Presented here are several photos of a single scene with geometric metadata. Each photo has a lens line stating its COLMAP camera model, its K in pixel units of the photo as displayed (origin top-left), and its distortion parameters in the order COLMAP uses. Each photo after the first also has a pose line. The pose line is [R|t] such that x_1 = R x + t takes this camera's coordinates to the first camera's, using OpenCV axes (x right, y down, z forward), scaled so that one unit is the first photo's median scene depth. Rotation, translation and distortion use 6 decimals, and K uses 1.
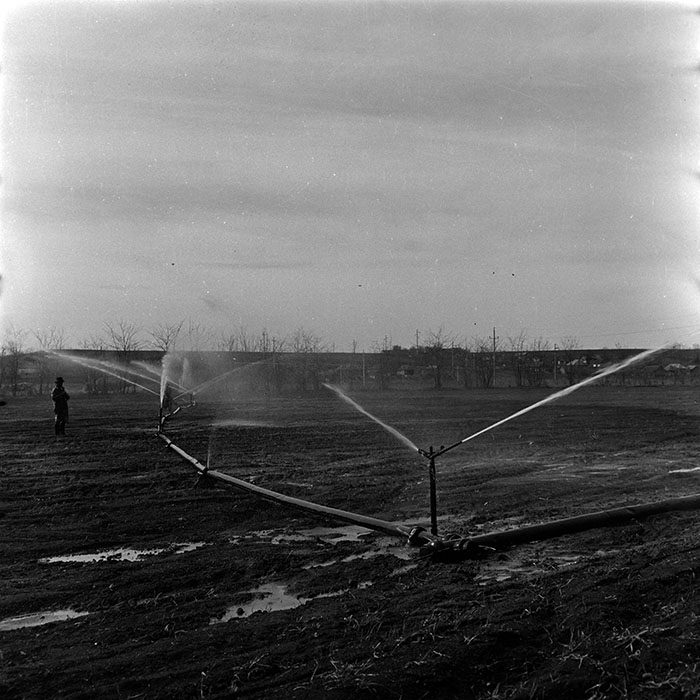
lens RADIAL K [[961.5, 0, 336.7], [0, 961.5, 353.0], [0, 0, 1]] dist [0.057515, -0.030980]
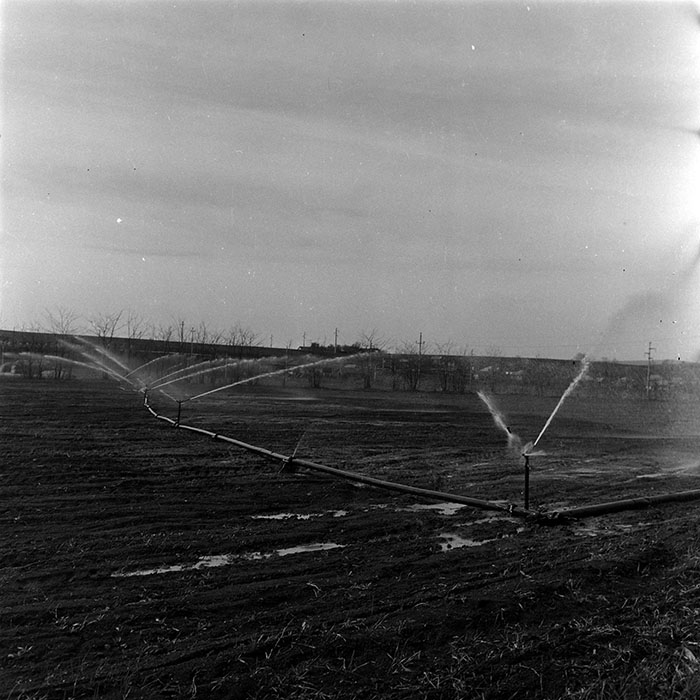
lens RADIAL K [[961.5, 0, 336.7], [0, 961.5, 353.0], [0, 0, 1]] dist [0.057515, -0.030980]
pose [[0.995022, 0.053357, 0.084164, -0.190288], [-0.053684, 0.998557, 0.001624, -0.022488], [-0.083955, -0.006134, 0.996451, -0.263875]]
